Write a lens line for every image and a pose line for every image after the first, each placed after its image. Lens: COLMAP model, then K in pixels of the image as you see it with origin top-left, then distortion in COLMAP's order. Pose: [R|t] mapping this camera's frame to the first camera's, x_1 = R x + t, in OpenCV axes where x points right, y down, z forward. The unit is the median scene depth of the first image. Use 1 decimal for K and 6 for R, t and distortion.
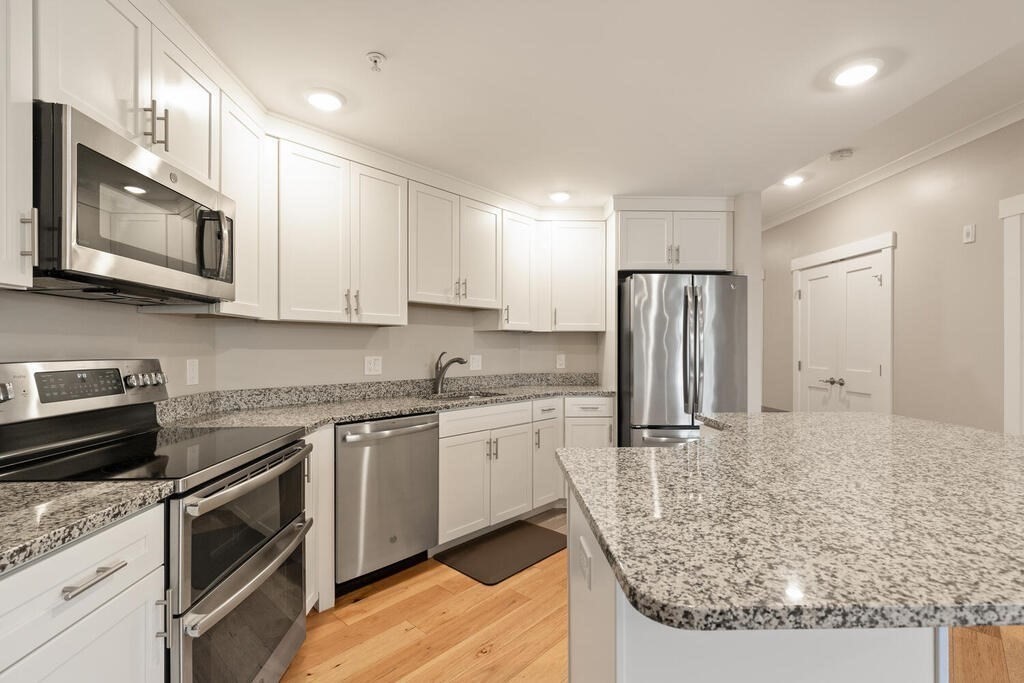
lens RADIAL K [[465.6, 0, 513.4], [0, 465.6, 347.6], [0, 0, 1]] dist [-0.000052, -0.000215]
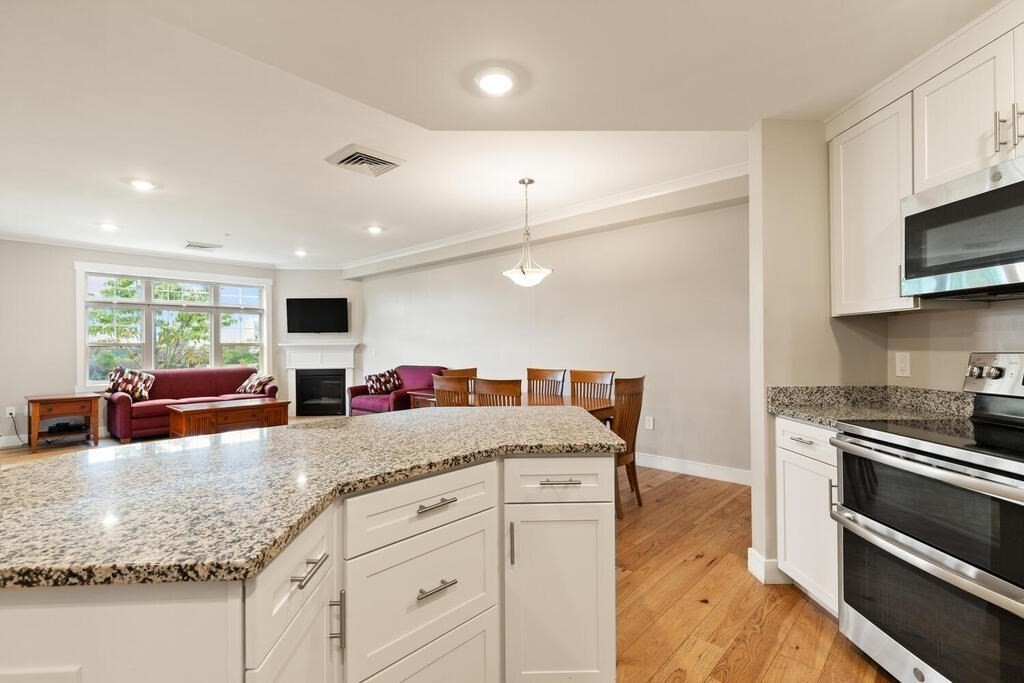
lens RADIAL K [[468.3, 0, 517.3], [0, 468.3, 341.8], [0, 0, 1]] dist [-0.002819, 0.000055]
pose [[-0.999970, 0.007430, -0.002186, 0.166320], [0.007448, 0.999937, -0.008343, -0.000331], [0.002124, -0.008359, -0.999963, 1.011111]]
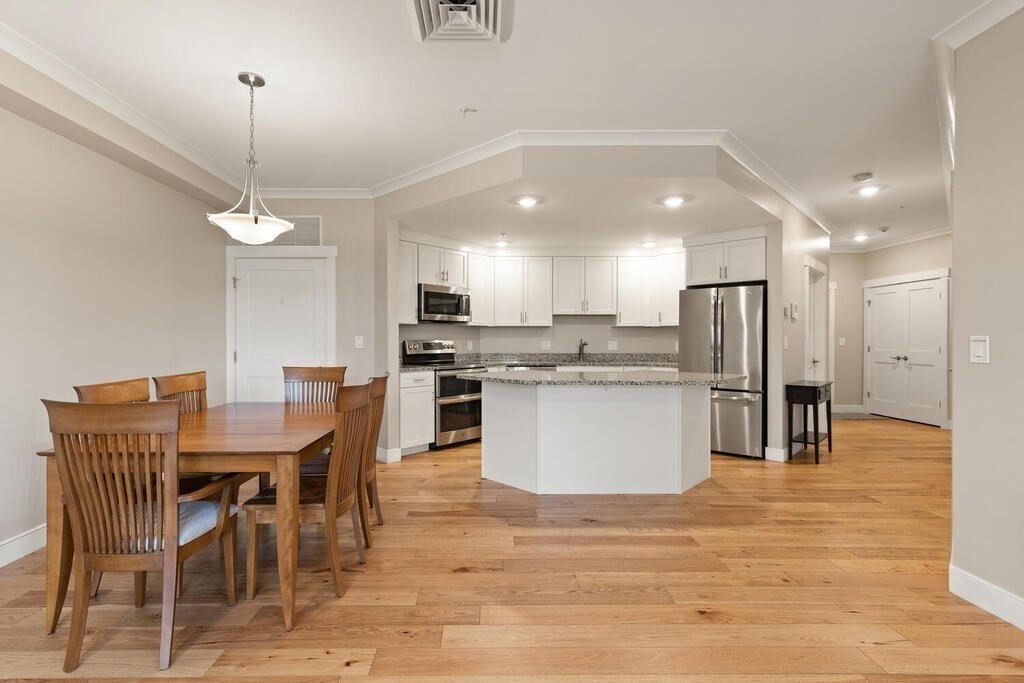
lens RADIAL K [[476.7, 0, 489.2], [0, 476.7, 338.6], [0, 0, 1]] dist [0.001142, -0.000376]
pose [[0.682562, -0.000148, -0.730828, 1.097814], [0.001071, 0.999999, 0.000798, 0.006069], [0.730827, -0.001327, 0.682561, -0.647575]]
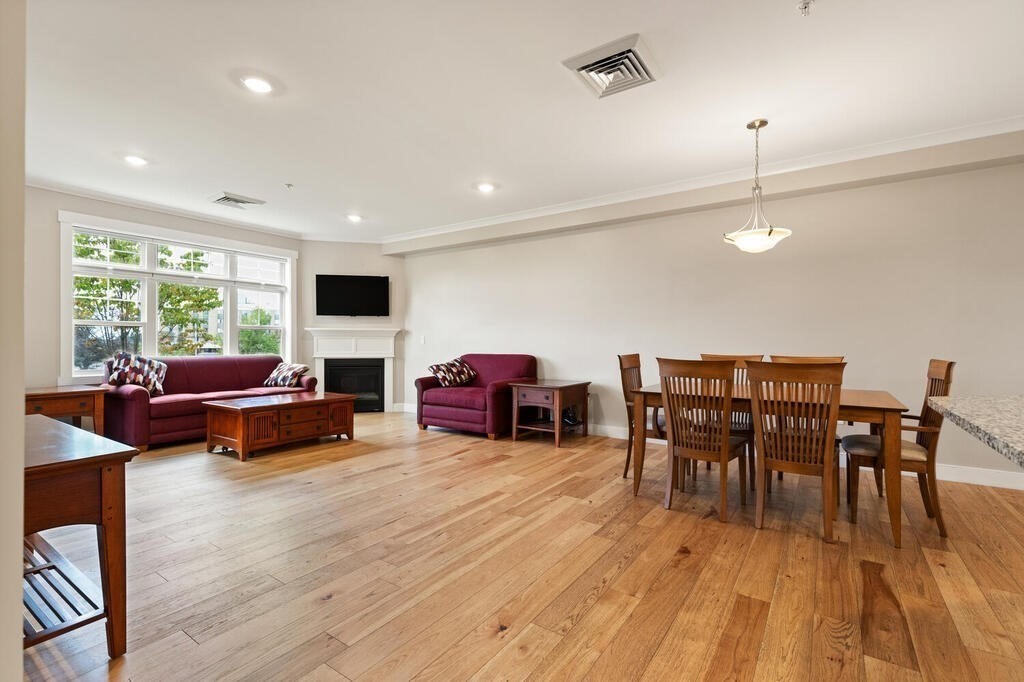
lens RADIAL K [[457.7, 0, 515.7], [0, 457.7, 340.7], [0, 0, 1]] dist [0.001648, -0.000118]
pose [[-0.989434, -0.004486, -0.144912, 0.867429], [-0.003938, 0.999984, -0.004071, 0.046077], [0.144928, -0.003457, -0.989436, 0.649239]]
